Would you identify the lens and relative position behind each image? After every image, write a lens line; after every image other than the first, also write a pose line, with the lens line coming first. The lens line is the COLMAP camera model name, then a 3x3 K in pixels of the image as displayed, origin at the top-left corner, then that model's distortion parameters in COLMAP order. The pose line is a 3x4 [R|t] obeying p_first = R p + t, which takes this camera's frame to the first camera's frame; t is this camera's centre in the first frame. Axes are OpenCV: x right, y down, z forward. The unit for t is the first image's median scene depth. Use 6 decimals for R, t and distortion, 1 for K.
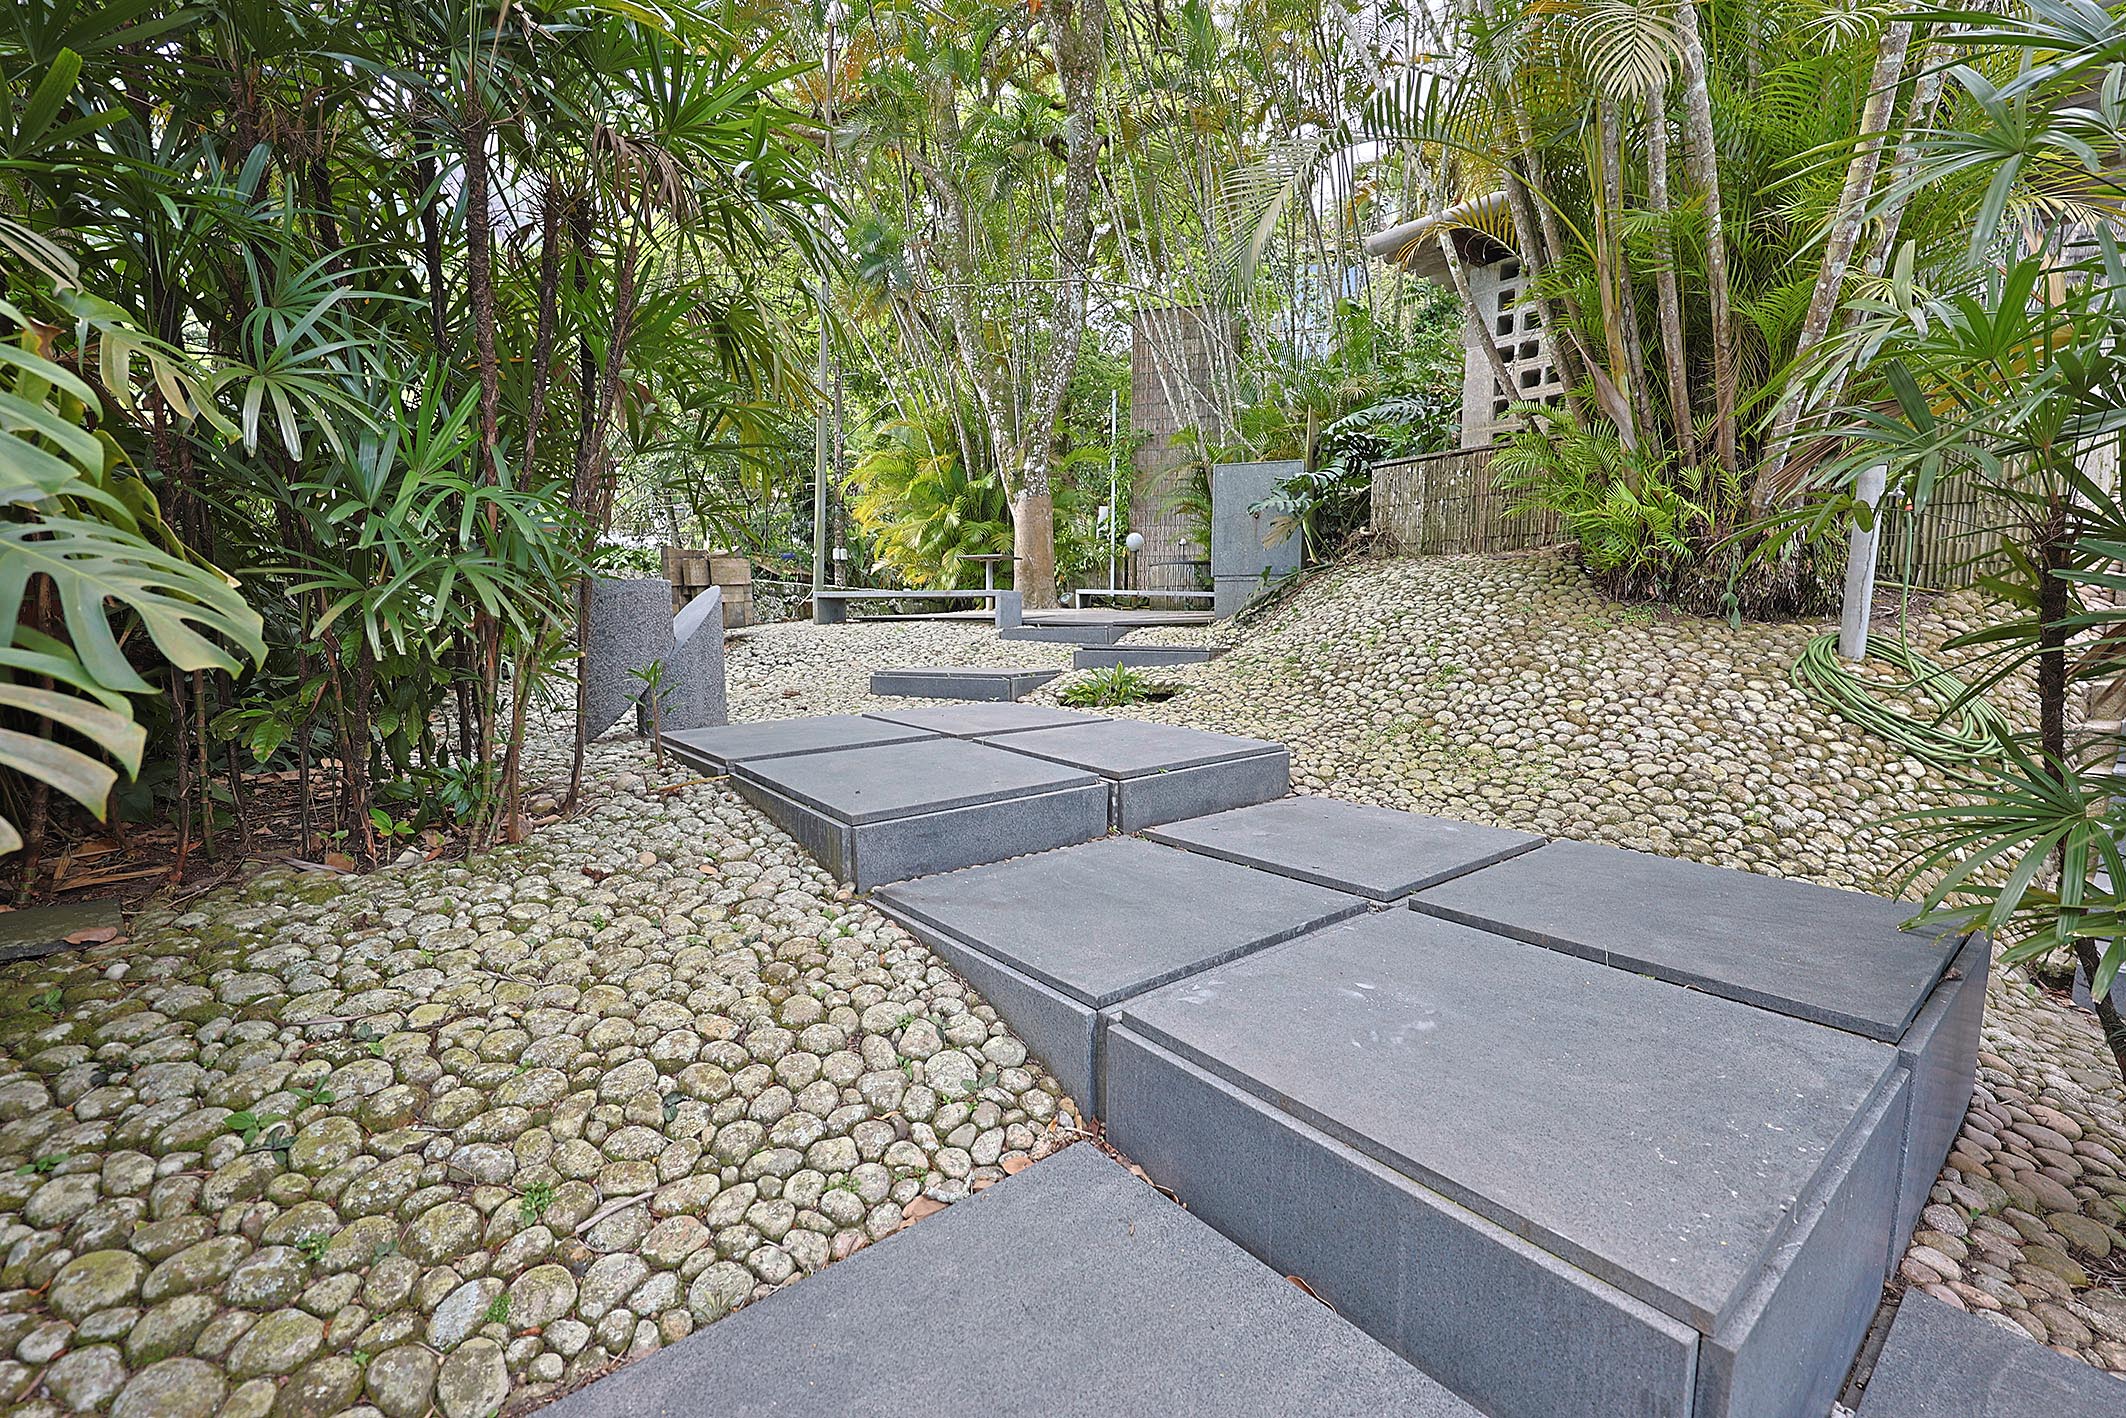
lens RADIAL K [[895.5, 0, 1063.0], [0, 895.5, 709.0], [0, 0, 1]] dist [-0.009059, 0.000760]
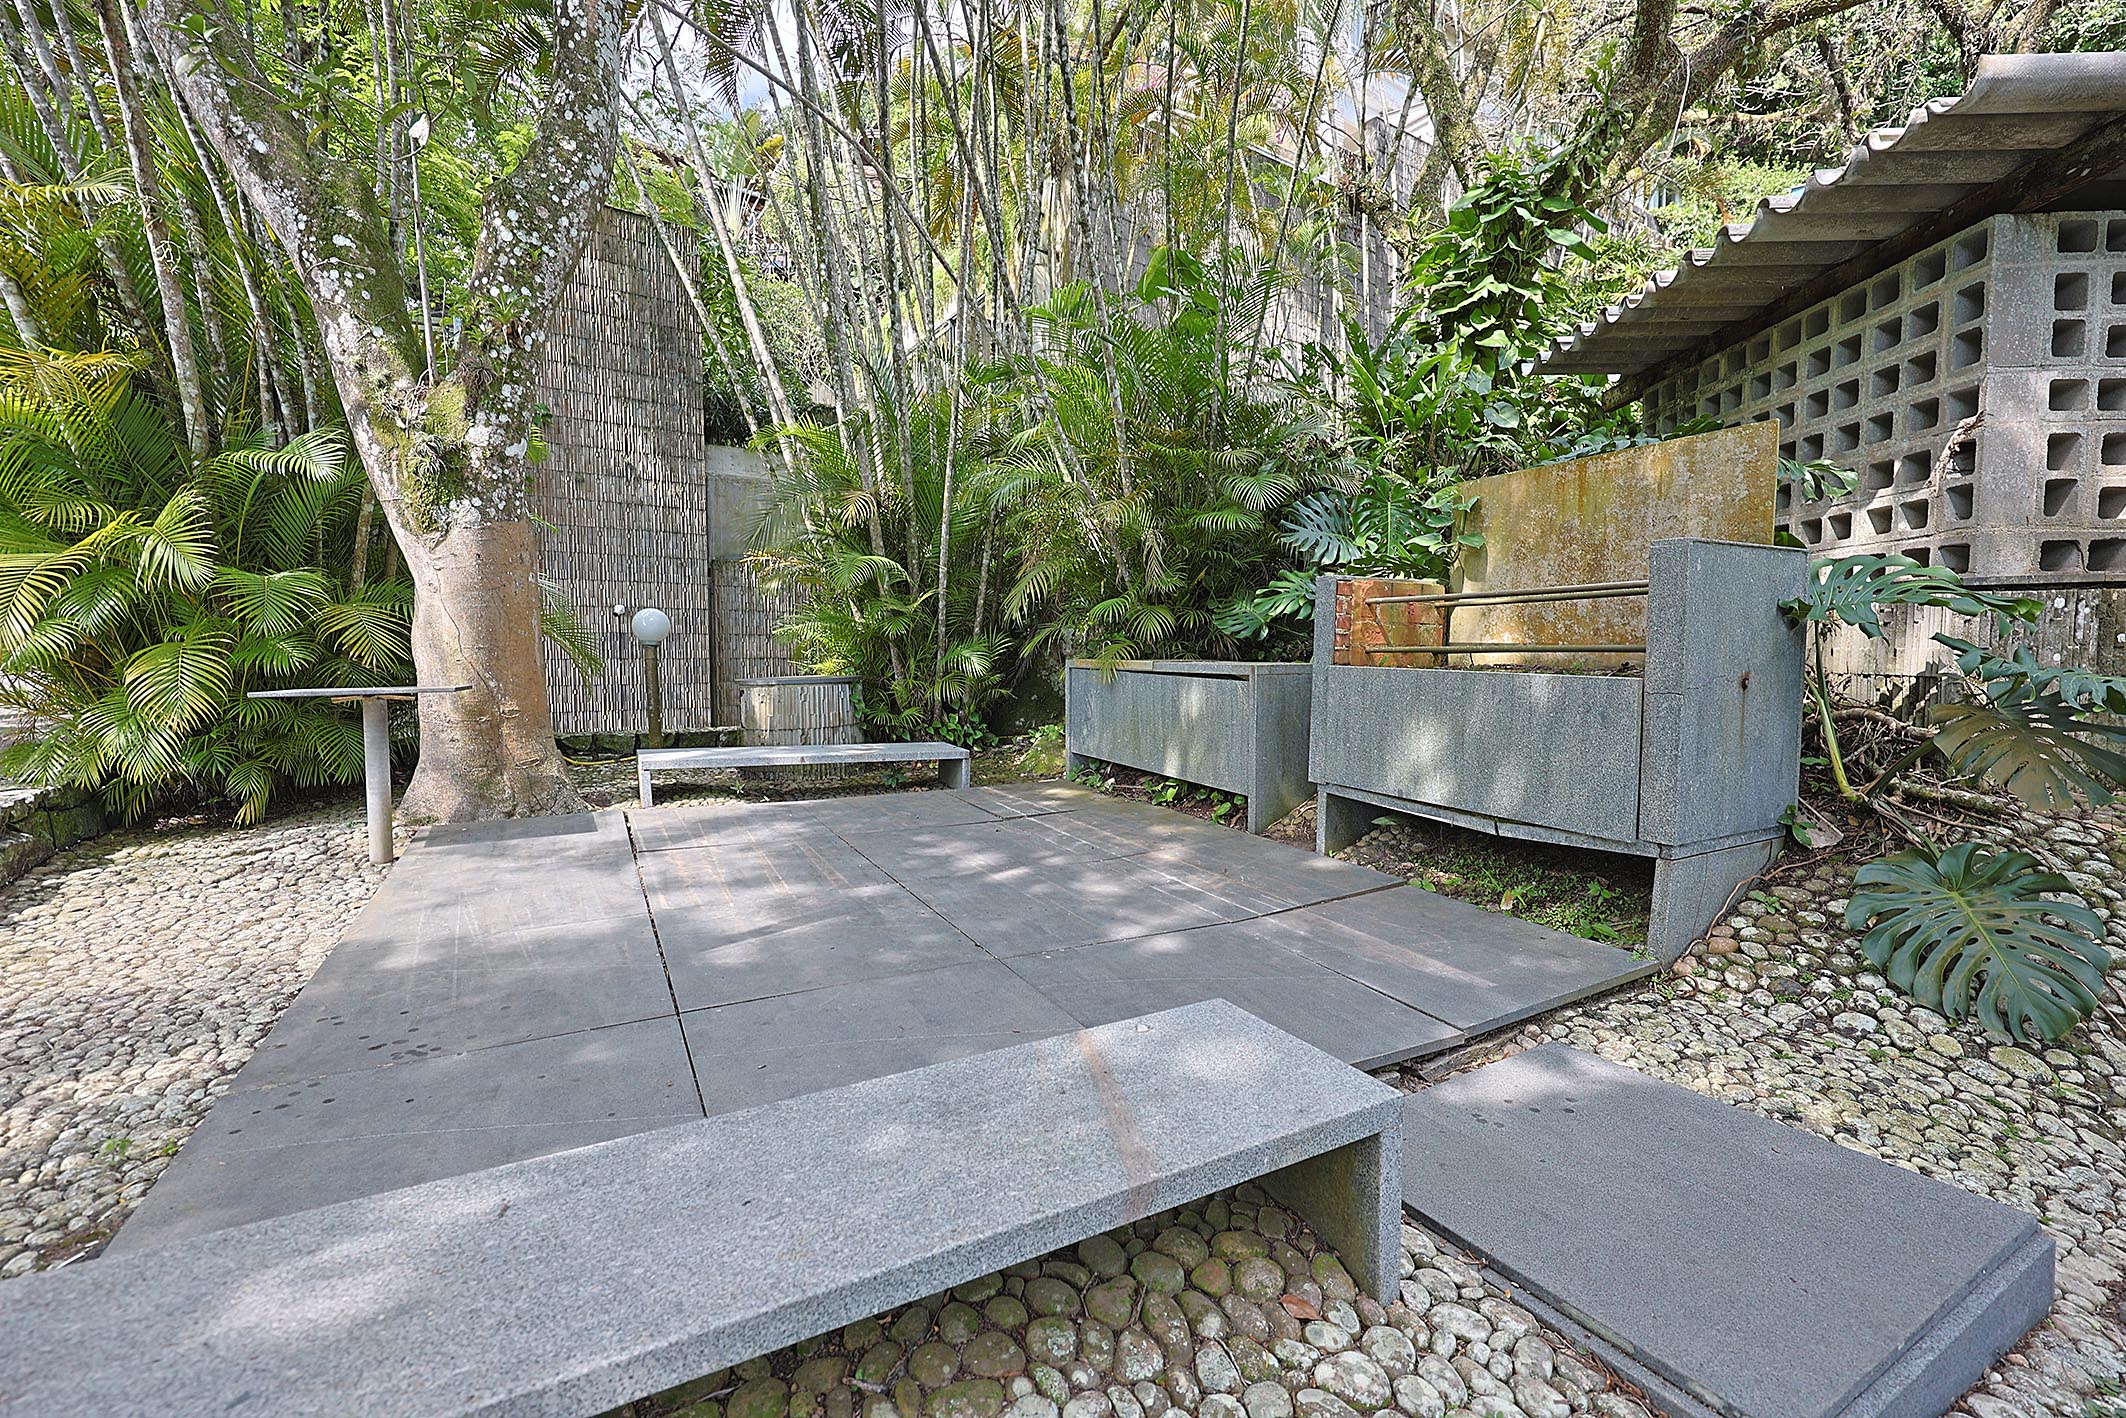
lens RADIAL K [[895.5, 0, 1063.0], [0, 895.5, 709.0], [0, 0, 1]] dist [-0.009059, 0.000760]
pose [[0.671522, -0.040957, 0.739852, -0.148626], [0.079422, 0.996698, -0.016911, -0.131685], [-0.736716, 0.070117, 0.672557, 0.571056]]
